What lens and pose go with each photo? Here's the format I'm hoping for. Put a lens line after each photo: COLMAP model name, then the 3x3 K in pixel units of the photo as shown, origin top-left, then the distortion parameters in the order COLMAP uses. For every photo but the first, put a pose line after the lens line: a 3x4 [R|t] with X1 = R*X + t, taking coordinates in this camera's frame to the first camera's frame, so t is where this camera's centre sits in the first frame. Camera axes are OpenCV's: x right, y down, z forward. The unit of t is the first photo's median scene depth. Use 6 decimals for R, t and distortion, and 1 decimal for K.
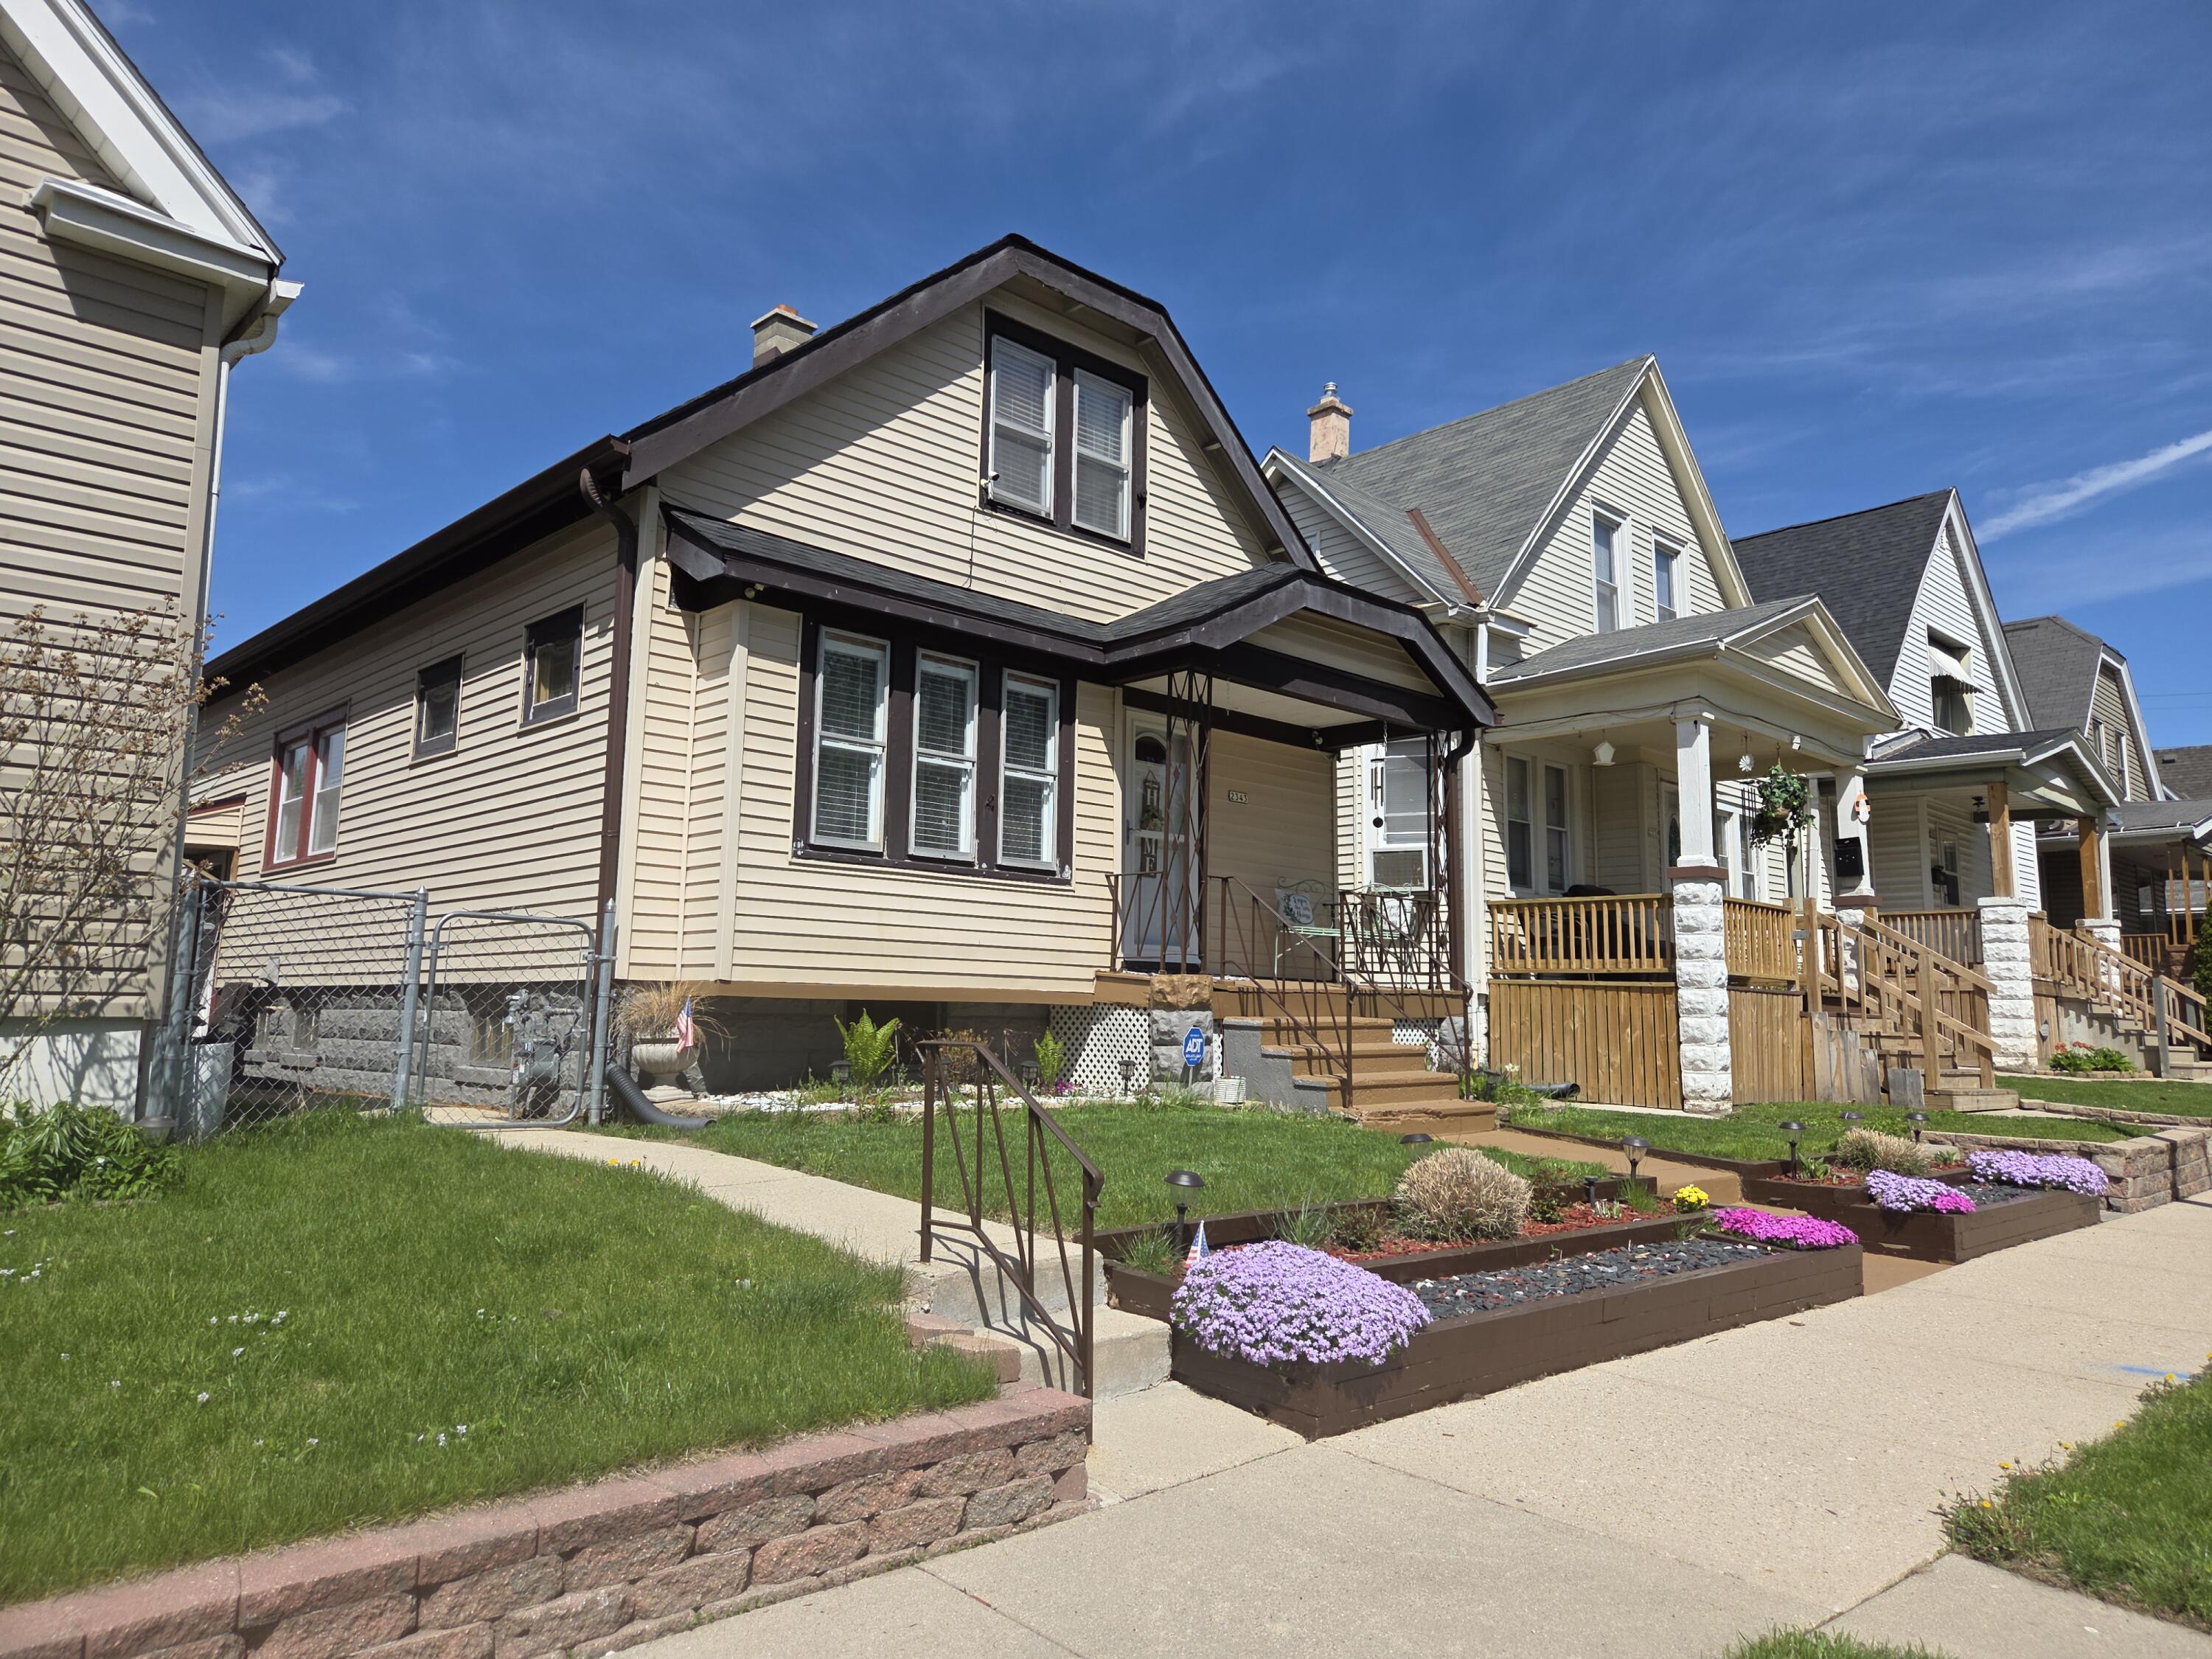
lens RADIAL K [[1485.4, 0, 1106.0], [0, 1485.4, 829.5], [0, 0, 1]] dist [0.071016, -0.056768]
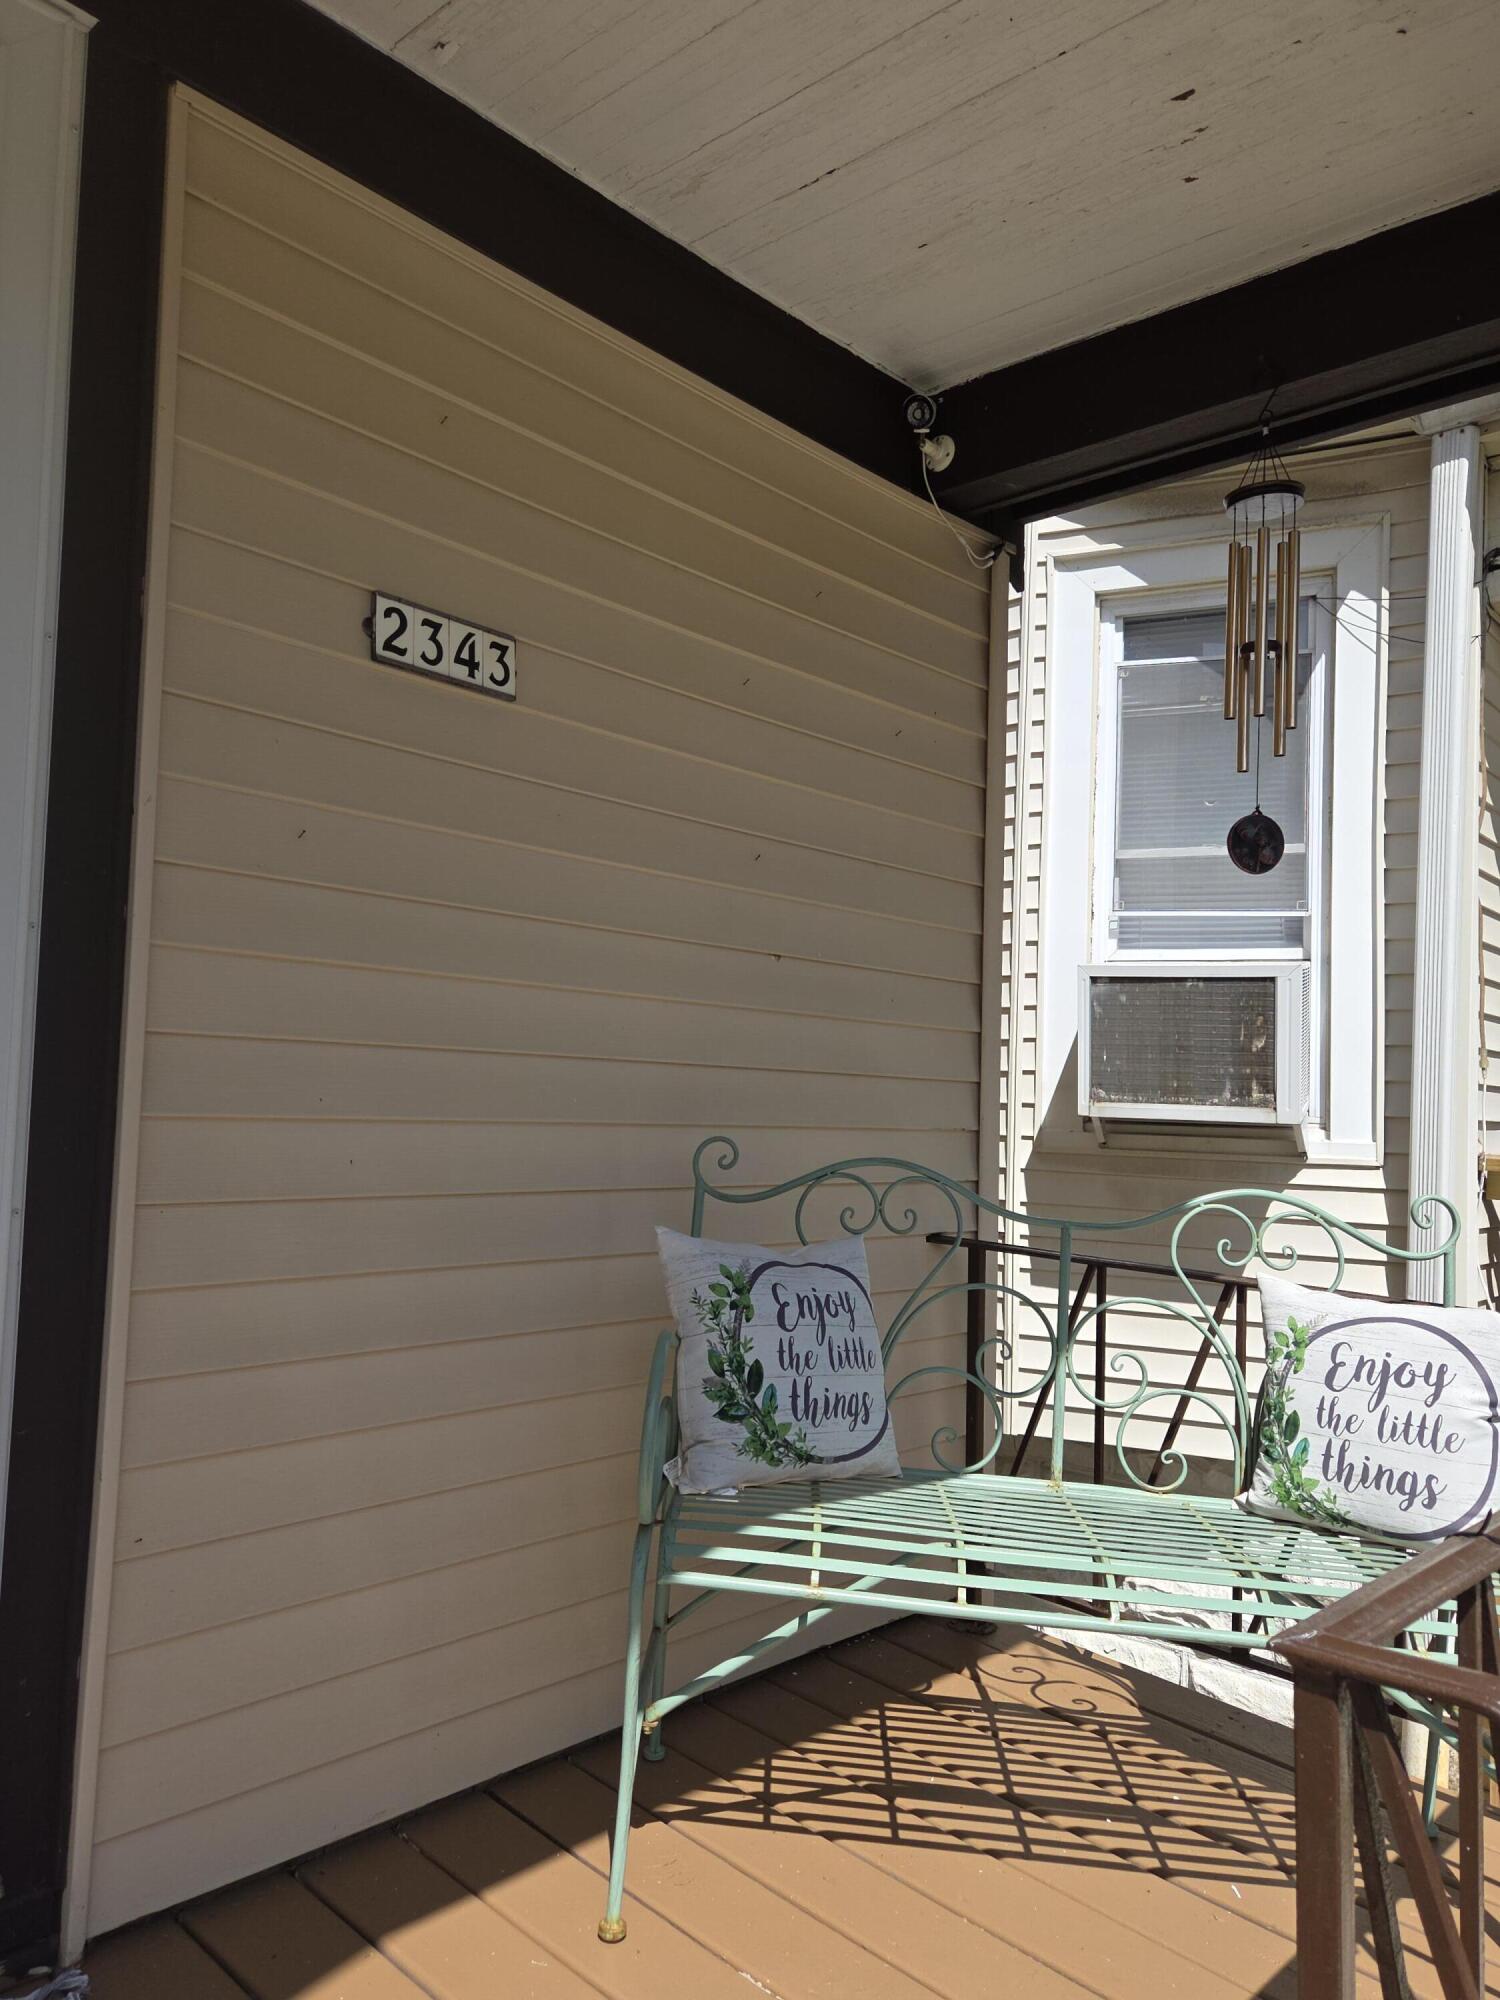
lens RADIAL K [[1447.0, 0, 750.0], [0, 1447.0, 1000.0], [0, 0, 1]] dist [-0.001135, -0.000816]
pose [[0.997708, 0.024440, 0.063097, 0.130502], [-0.028206, 0.997830, 0.059493, 0.006509], [-0.061506, -0.061136, 0.996233, 0.978620]]
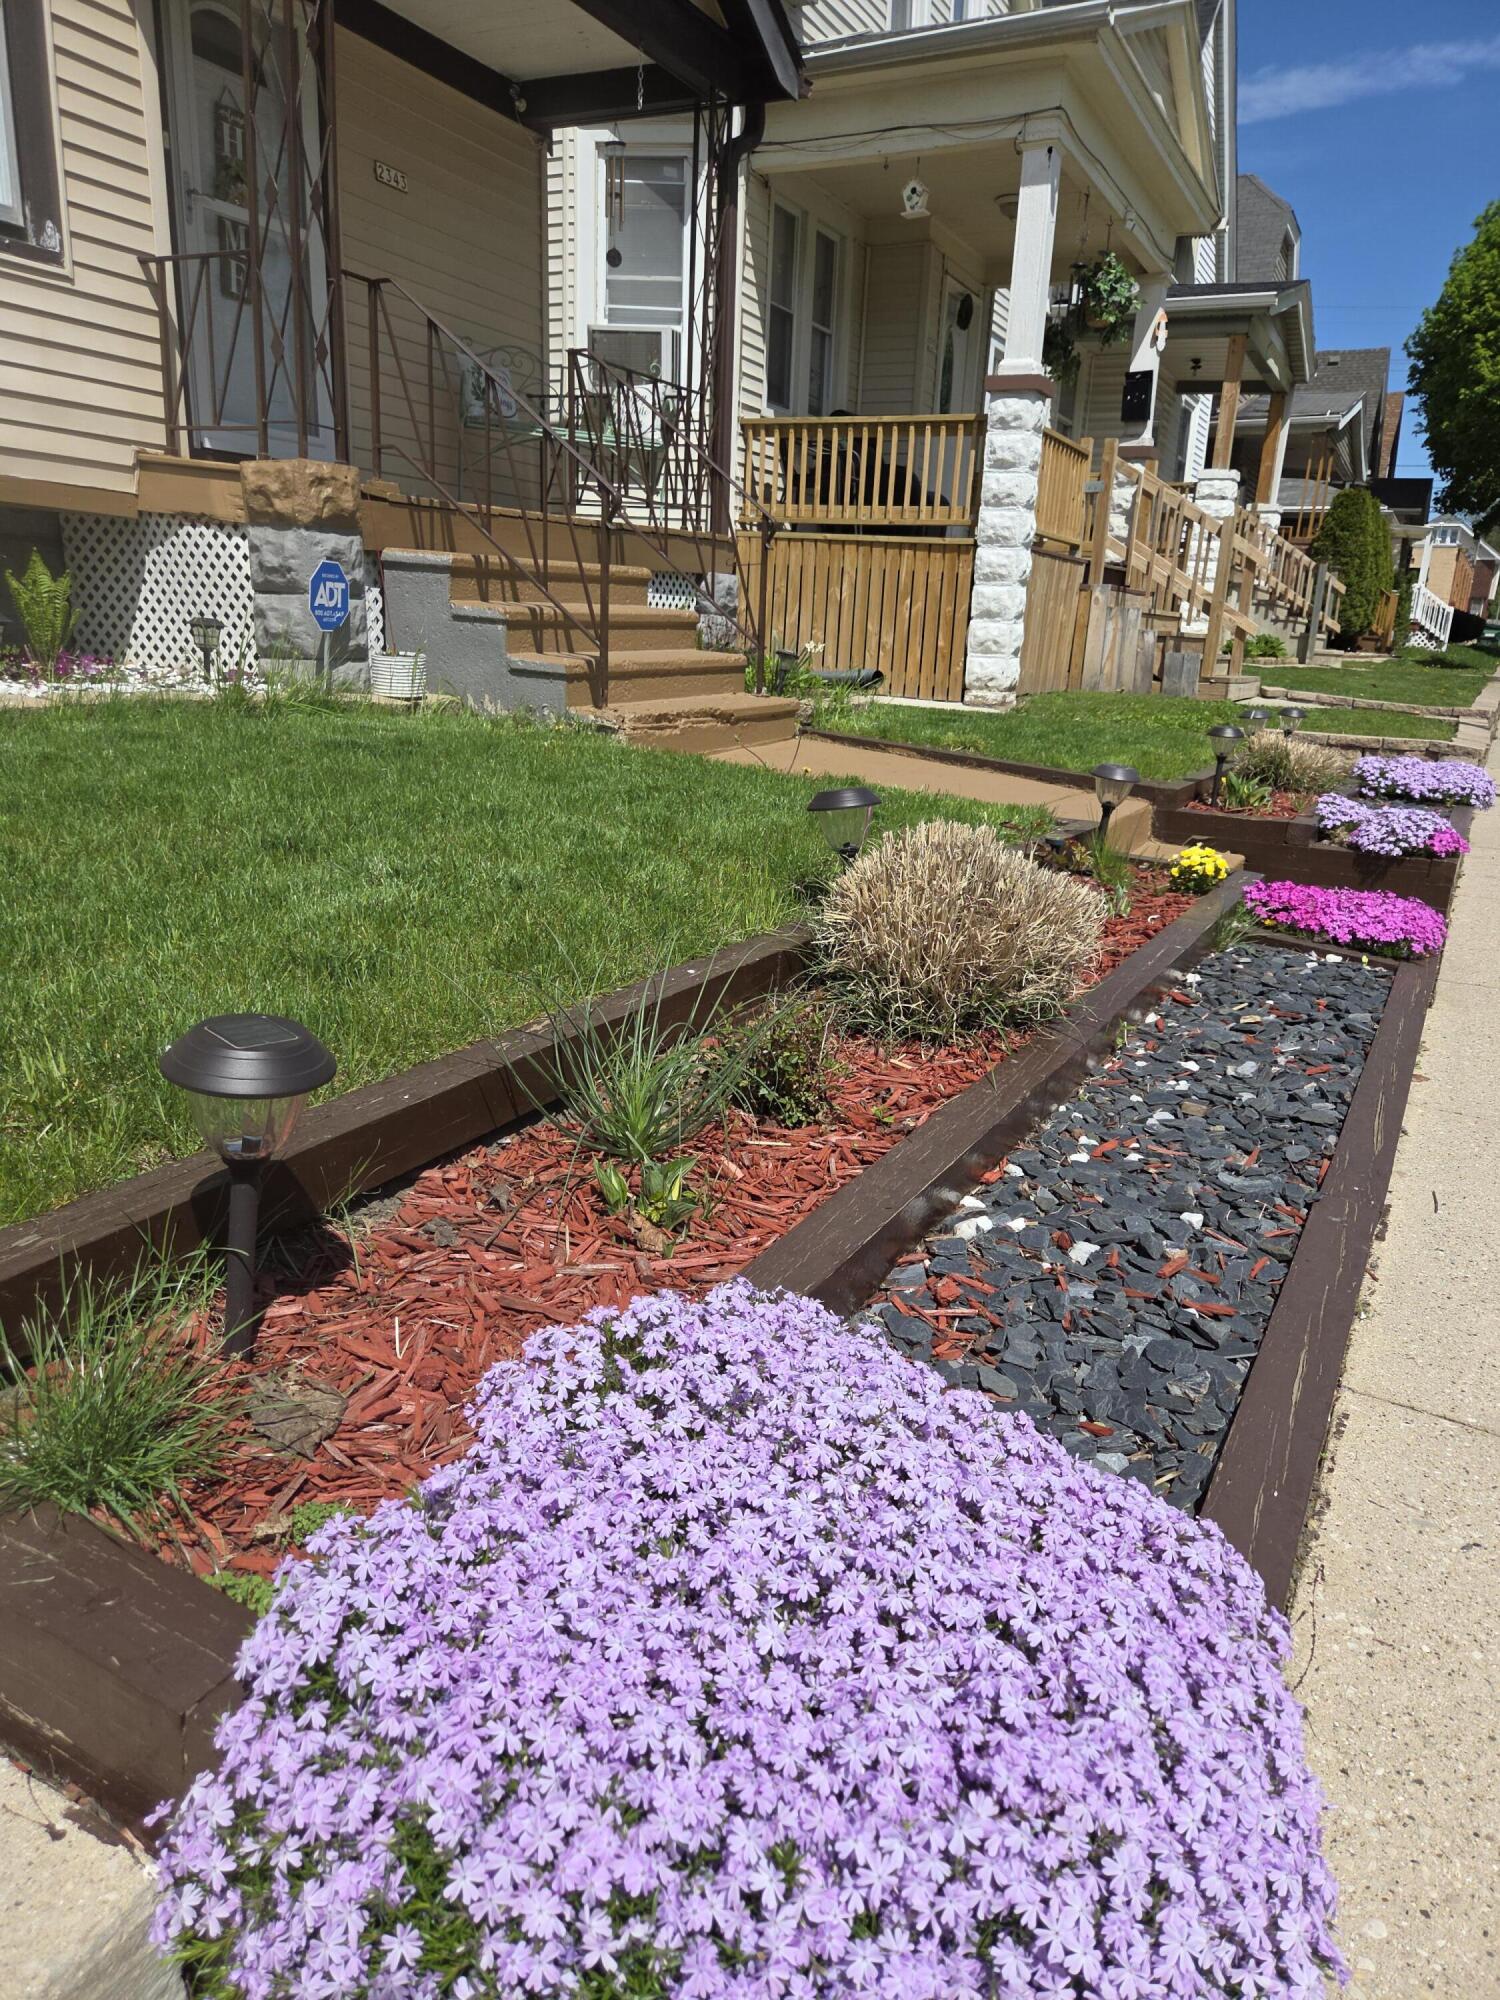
lens RADIAL K [[1343.0, 0, 755.1], [0, 1343.0, 984.7], [0, 0, 1]] dist [0.071016, -0.056768]
pose [[0.942916, -0.063443, 0.326931, 0.030534], [-0.069398, 0.922705, 0.379210, 0.068730], [-0.325719, -0.380251, 0.865630, 0.407663]]
